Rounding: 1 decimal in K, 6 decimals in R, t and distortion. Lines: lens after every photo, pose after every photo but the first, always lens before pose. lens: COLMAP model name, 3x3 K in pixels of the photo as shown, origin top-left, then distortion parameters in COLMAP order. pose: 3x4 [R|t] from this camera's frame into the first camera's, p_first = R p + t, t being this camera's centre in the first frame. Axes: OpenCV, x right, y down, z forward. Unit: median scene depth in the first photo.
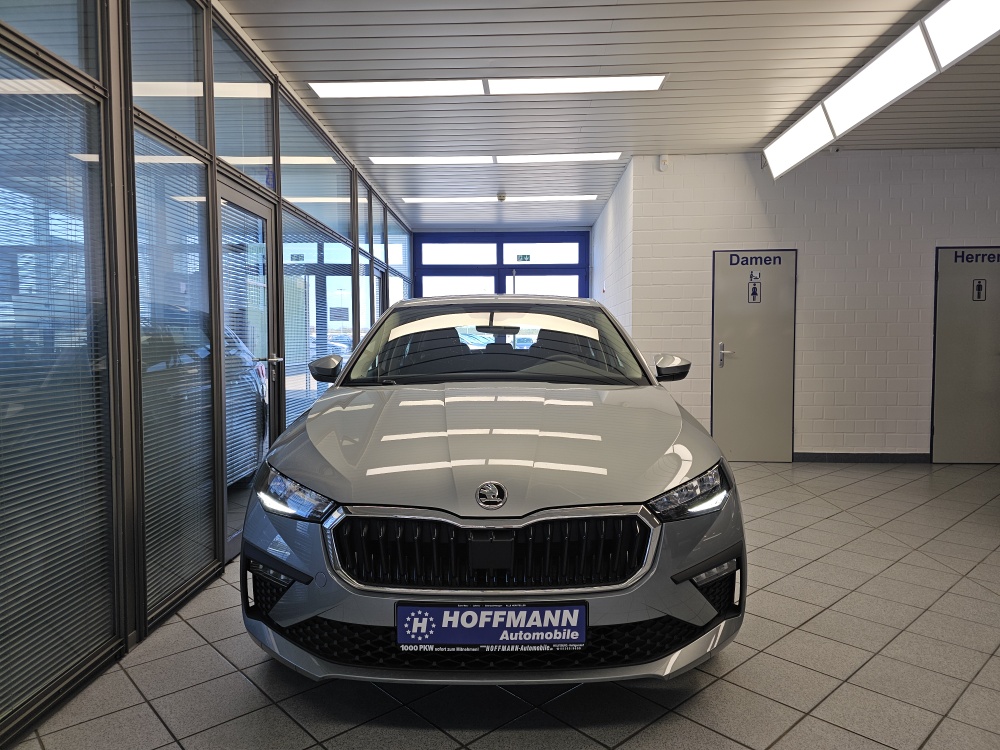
lens RADIAL K [[676.5, 0, 500.0], [0, 676.5, 375.0], [0, 0, 1]] dist [0.118580, -0.103665]
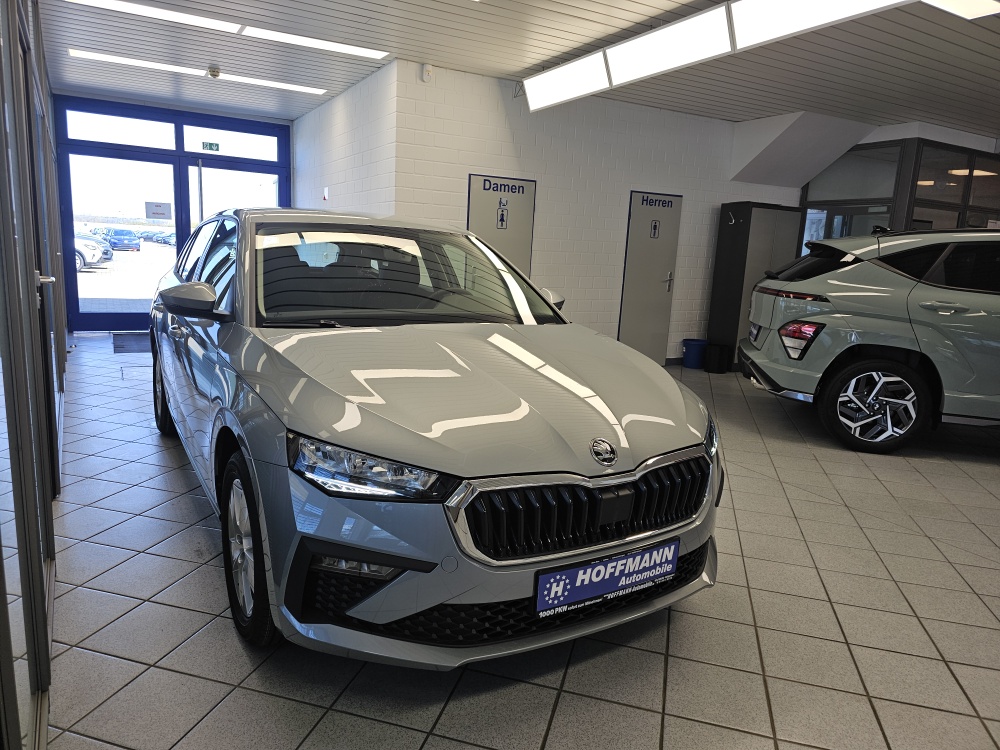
lens RADIAL K [[676.5, 0, 500.0], [0, 676.5, 375.0], [0, 0, 1]] dist [0.118580, -0.103665]
pose [[0.851429, -0.054253, 0.521656, -0.646977], [-0.018700, 0.990862, 0.133573, -0.064194], [-0.524136, -0.123483, 0.842635, 0.246197]]
